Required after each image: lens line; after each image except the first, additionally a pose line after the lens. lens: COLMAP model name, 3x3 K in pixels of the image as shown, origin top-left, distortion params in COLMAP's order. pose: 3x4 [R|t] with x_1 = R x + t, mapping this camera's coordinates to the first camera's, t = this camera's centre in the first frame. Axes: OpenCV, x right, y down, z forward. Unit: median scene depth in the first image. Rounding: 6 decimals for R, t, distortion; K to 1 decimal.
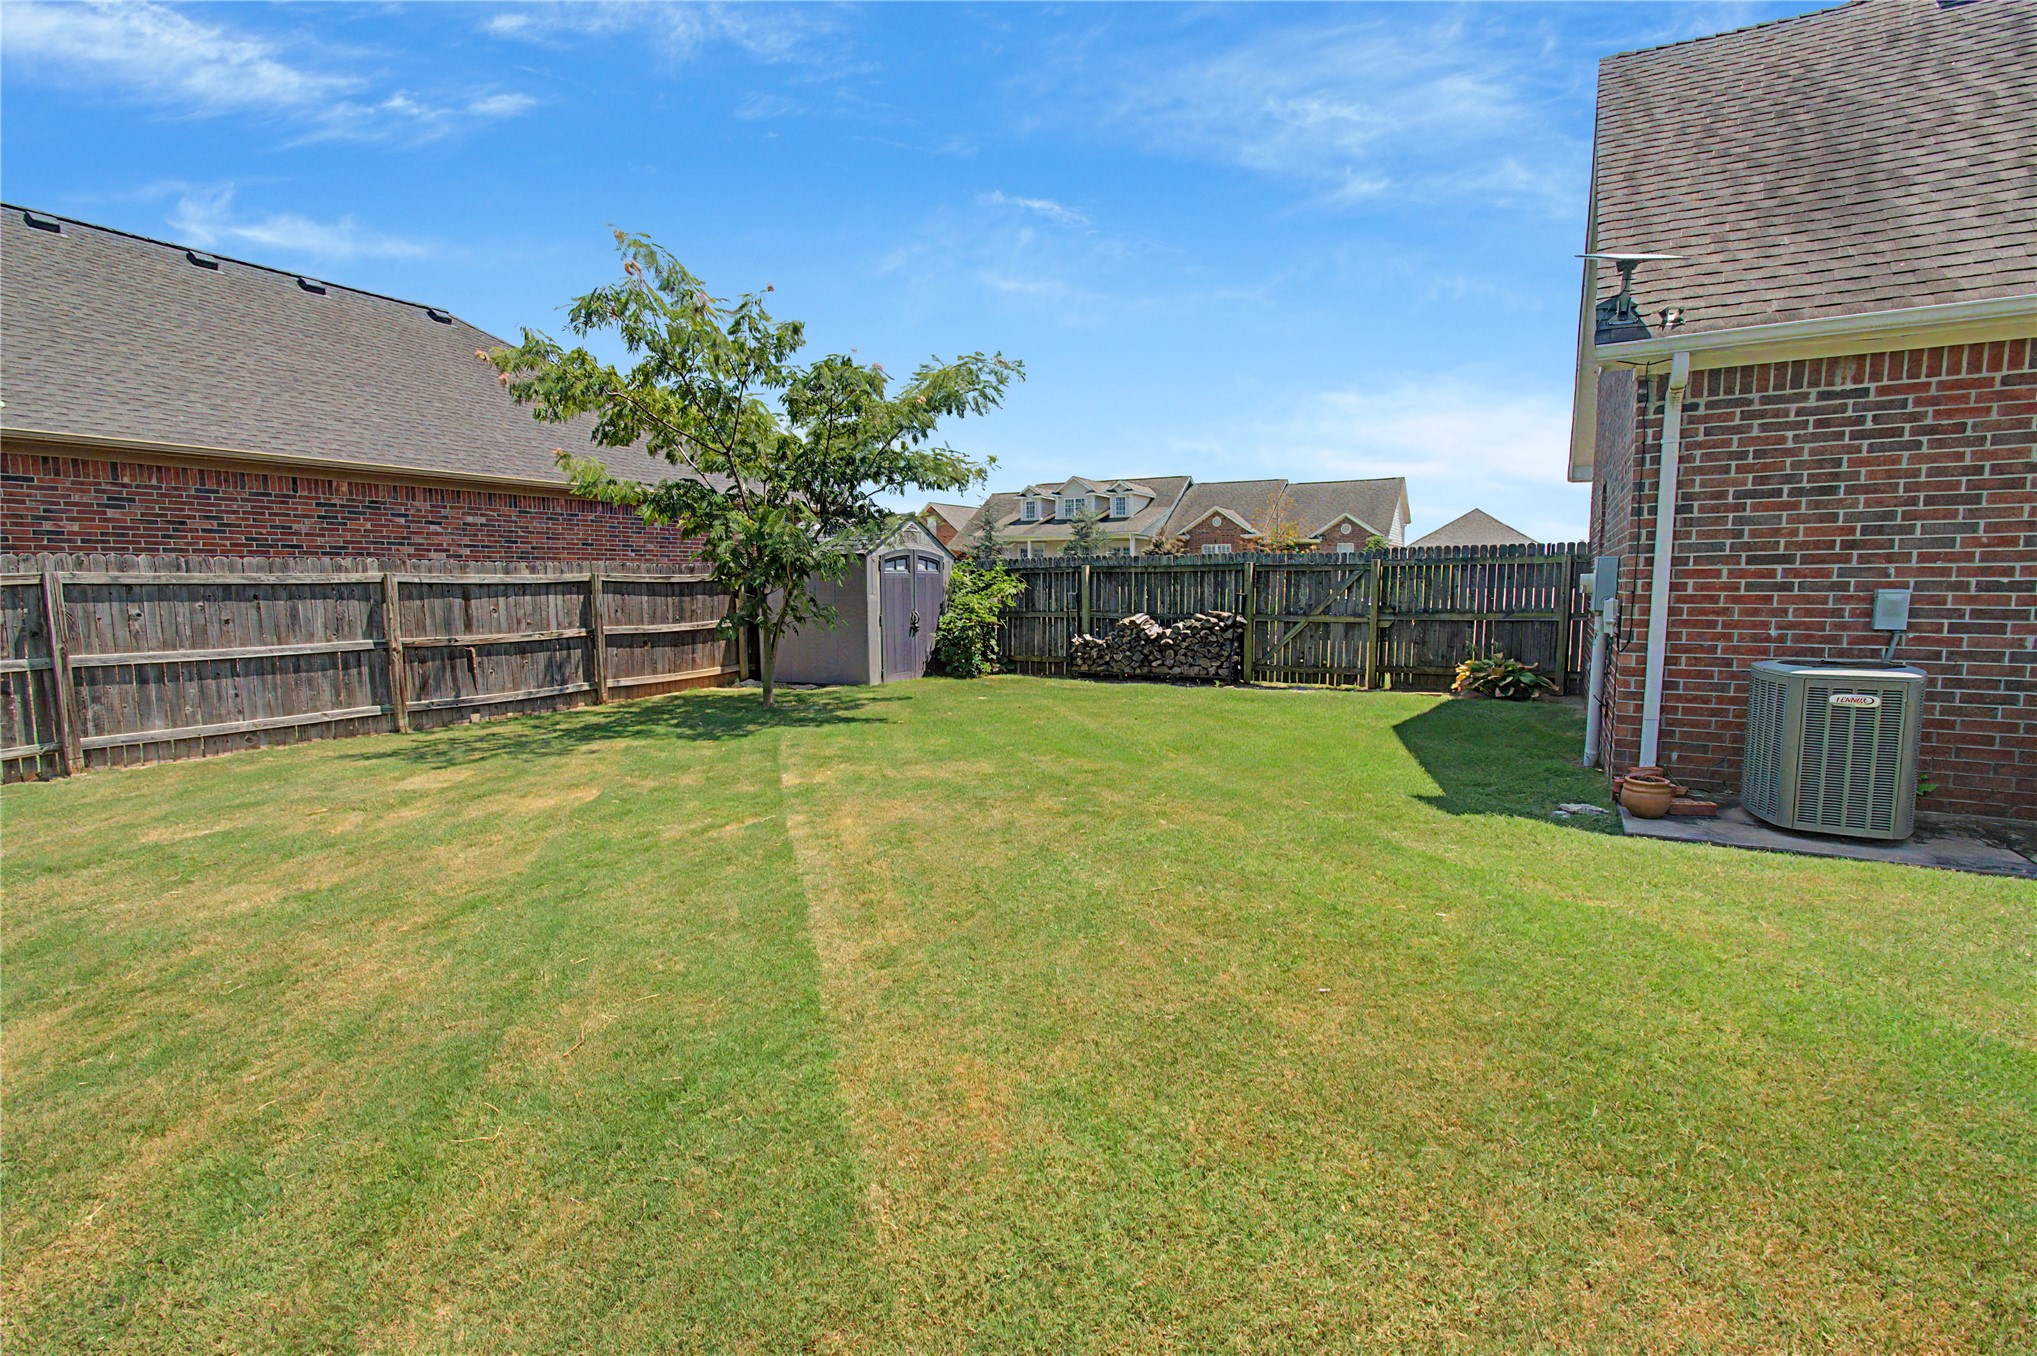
lens RADIAL K [[921.7, 0, 1048.8], [0, 921.7, 679.9], [0, 0, 1]] dist [-0.001543, 0.000413]
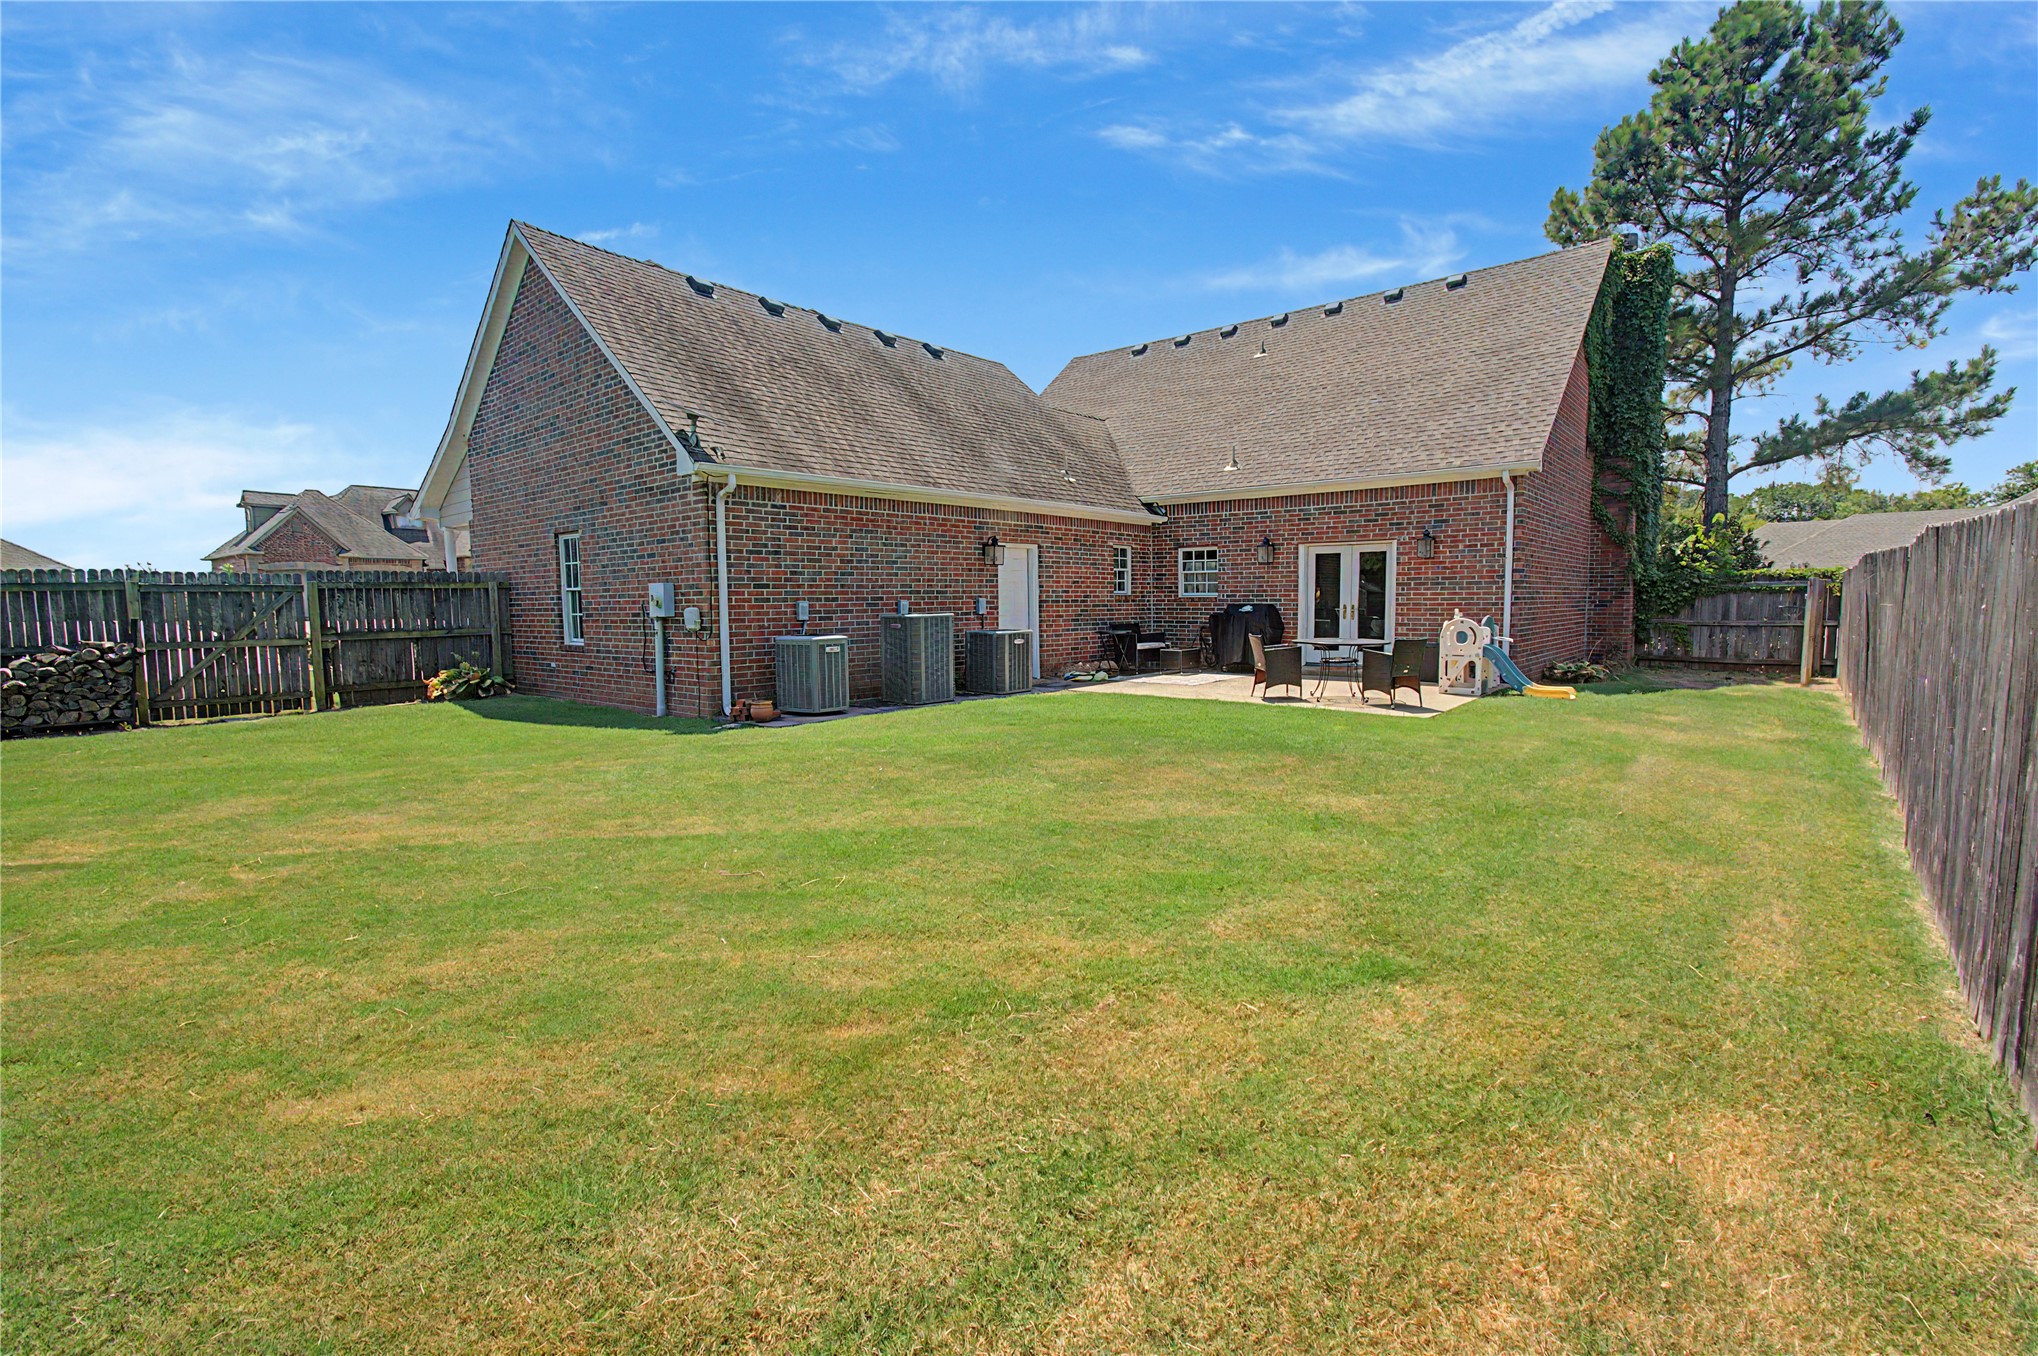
lens RADIAL K [[922.2, 0, 1049.3], [0, 922.2, 679.9], [0, 0, 1]] dist [-0.001543, 0.000413]
pose [[0.152962, -0.078726, 0.985091, -0.551545], [0.117213, 0.991231, 0.061016, 0.009278], [-0.981256, 0.106132, 0.160848, 0.058778]]
